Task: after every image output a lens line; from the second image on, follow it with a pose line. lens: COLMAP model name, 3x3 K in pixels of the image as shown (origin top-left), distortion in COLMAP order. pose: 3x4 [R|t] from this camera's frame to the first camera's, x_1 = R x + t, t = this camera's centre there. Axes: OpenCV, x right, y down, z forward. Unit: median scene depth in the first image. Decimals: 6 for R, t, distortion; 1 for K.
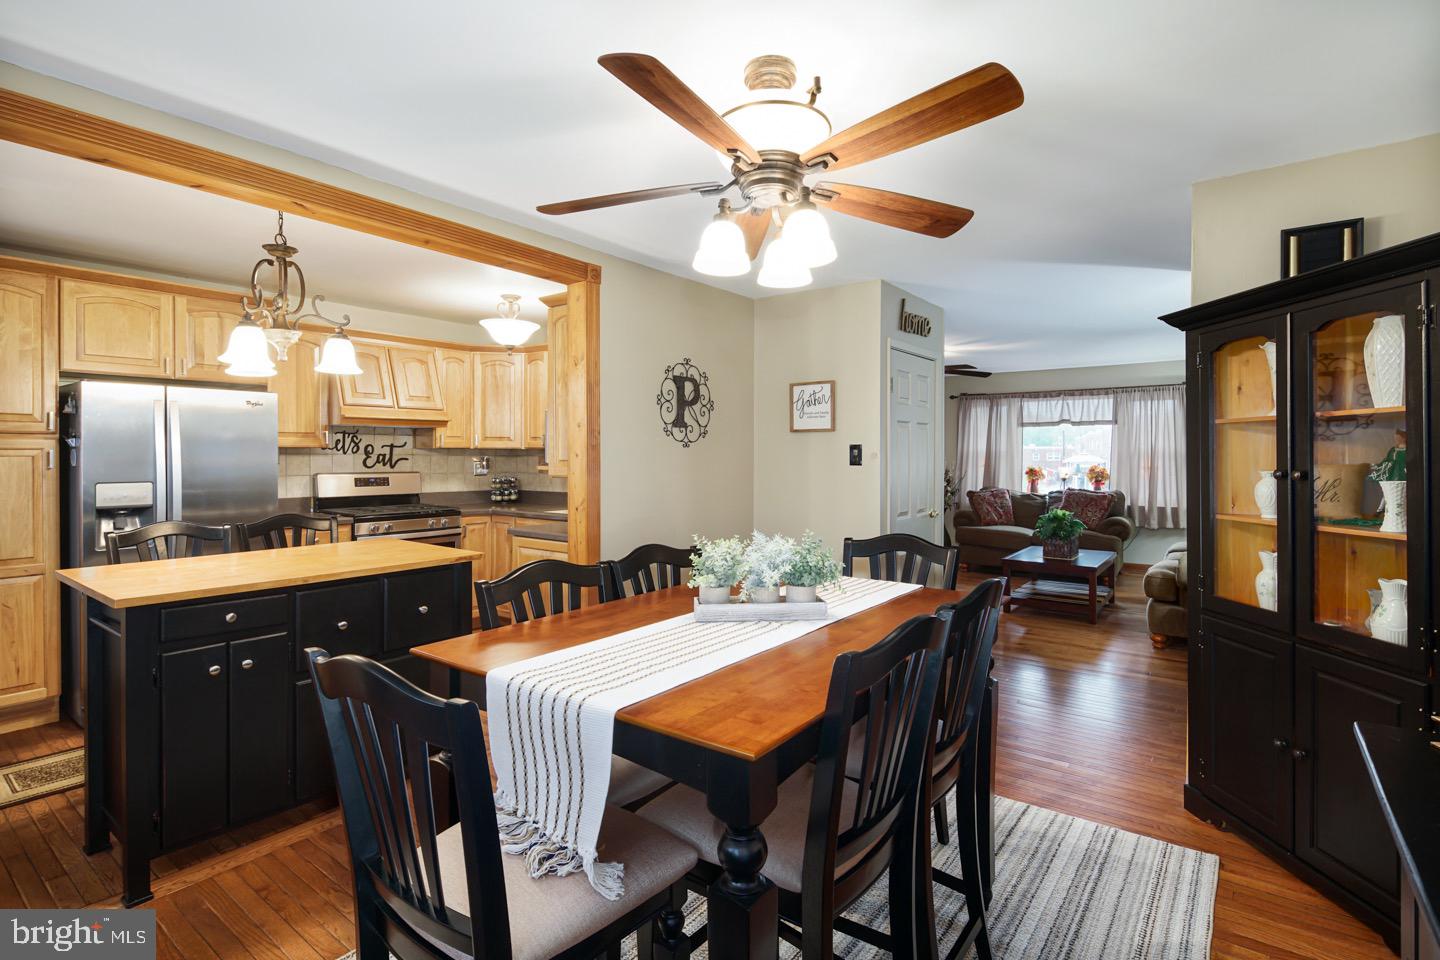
lens RADIAL K [[704.7, 0, 723.0], [0, 704.7, 462.3], [0, 0, 1]] dist [-0.002596, -0.001903]
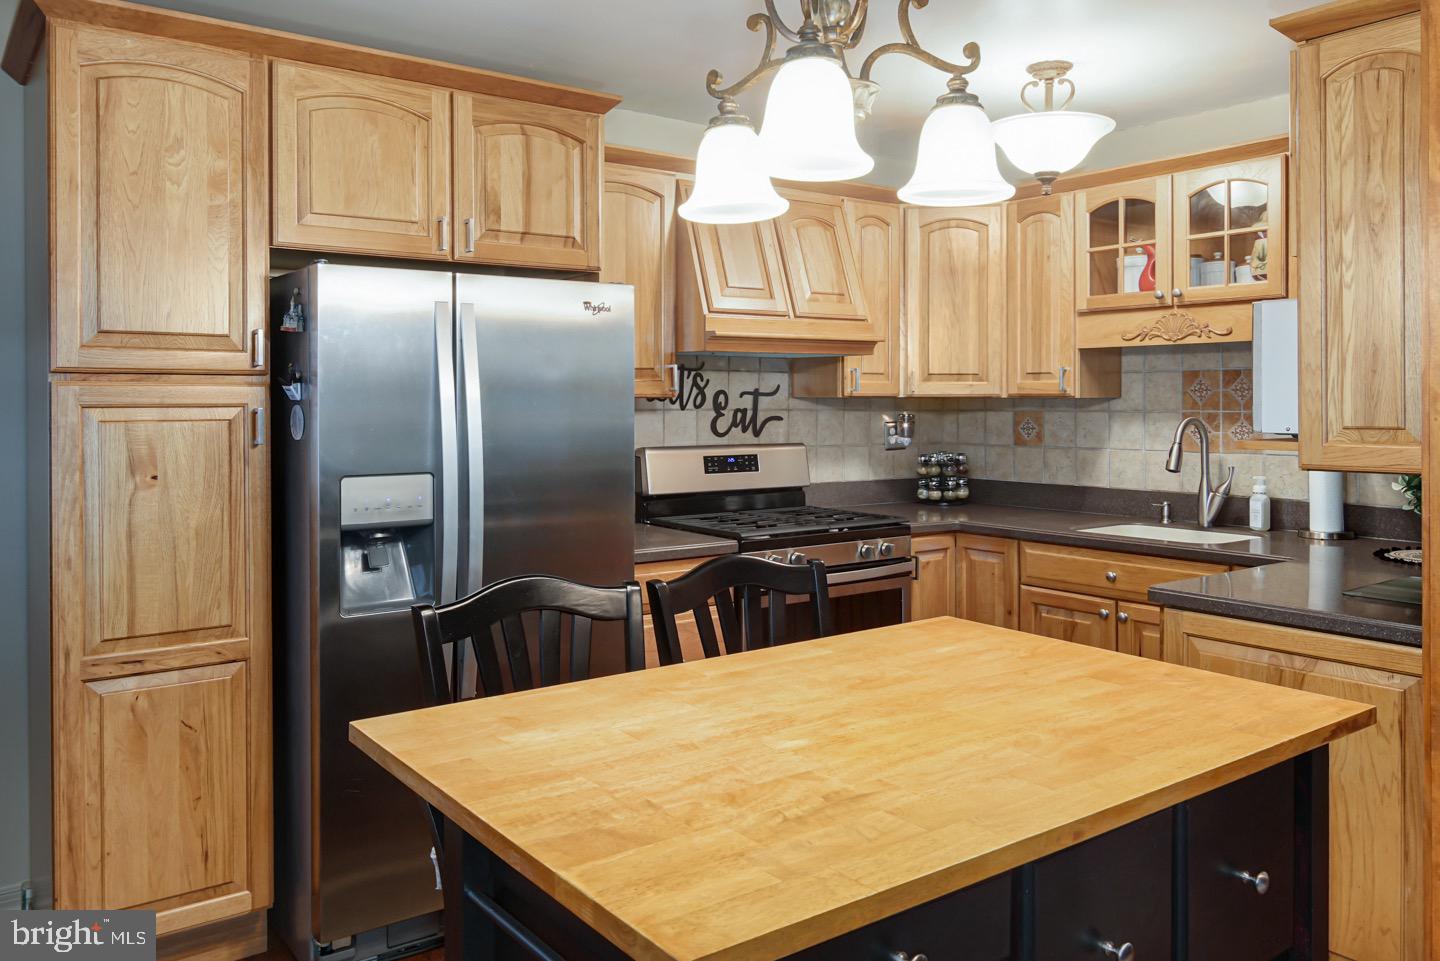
lens RADIAL K [[1088.6, 0, 712.3], [0, 1088.6, 411.3], [0, 0, 1]] dist [0.000456, 0.001670]
pose [[0.960707, -0.003037, -0.277547, -0.348965], [0.002163, 0.999992, -0.003454, -0.008981], [0.277555, 0.002718, 0.960706, 0.281434]]
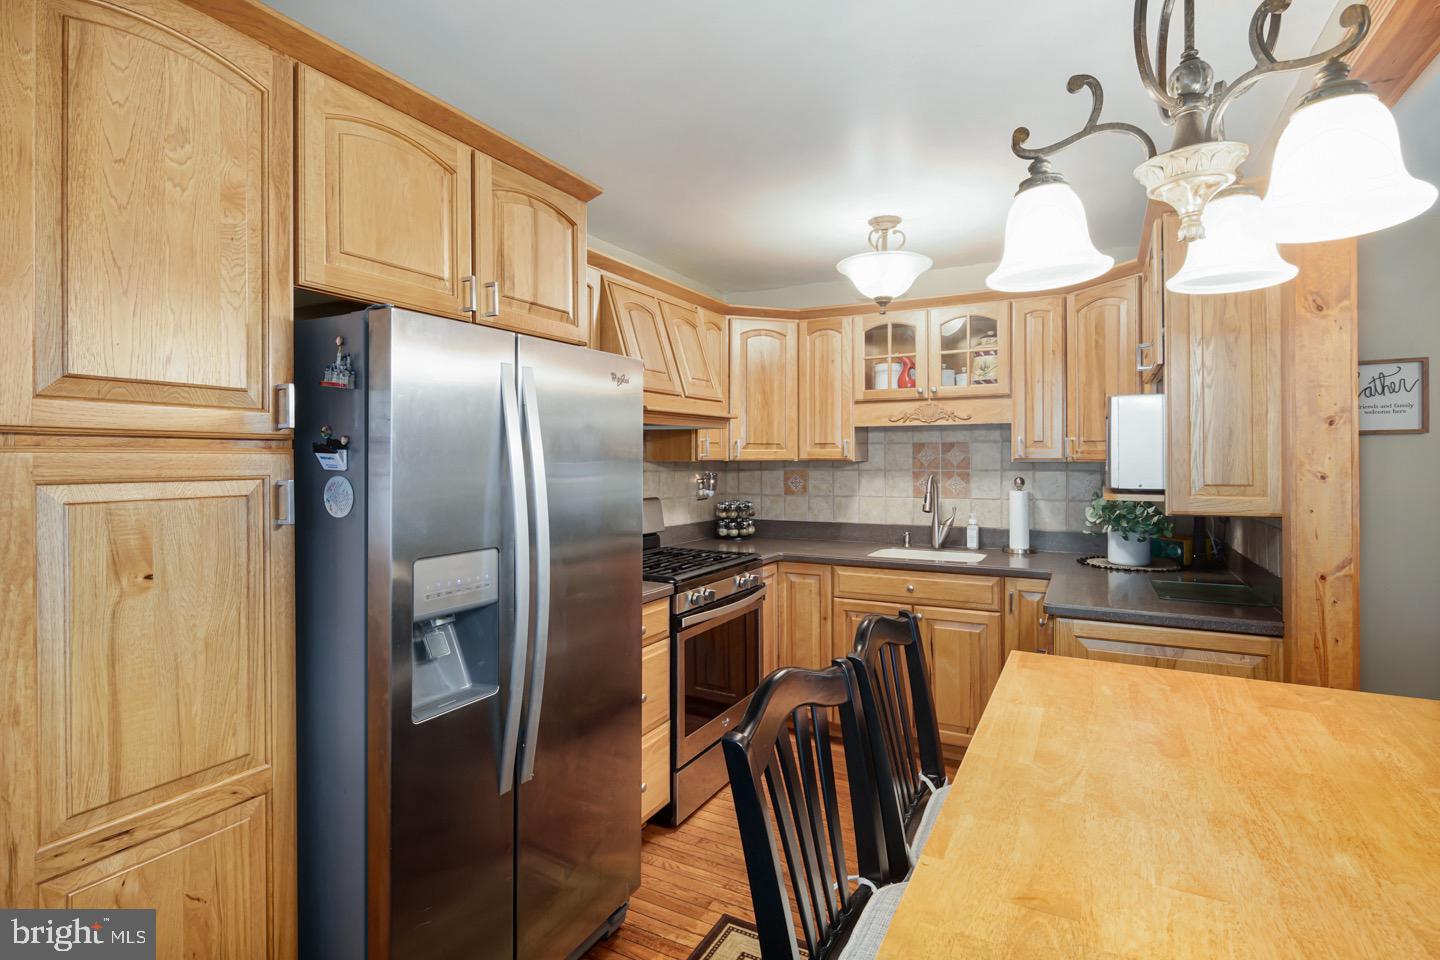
lens RADIAL K [[704.7, 0, 703.6], [0, 704.7, 459.8], [0, 0, 1]] dist [-0.002596, -0.001903]
pose [[0.987635, -0.006937, 0.156617, -0.621632], [0.008609, 0.999913, -0.010001, -0.017858], [-0.156534, 0.011226, 0.987609, 0.447514]]
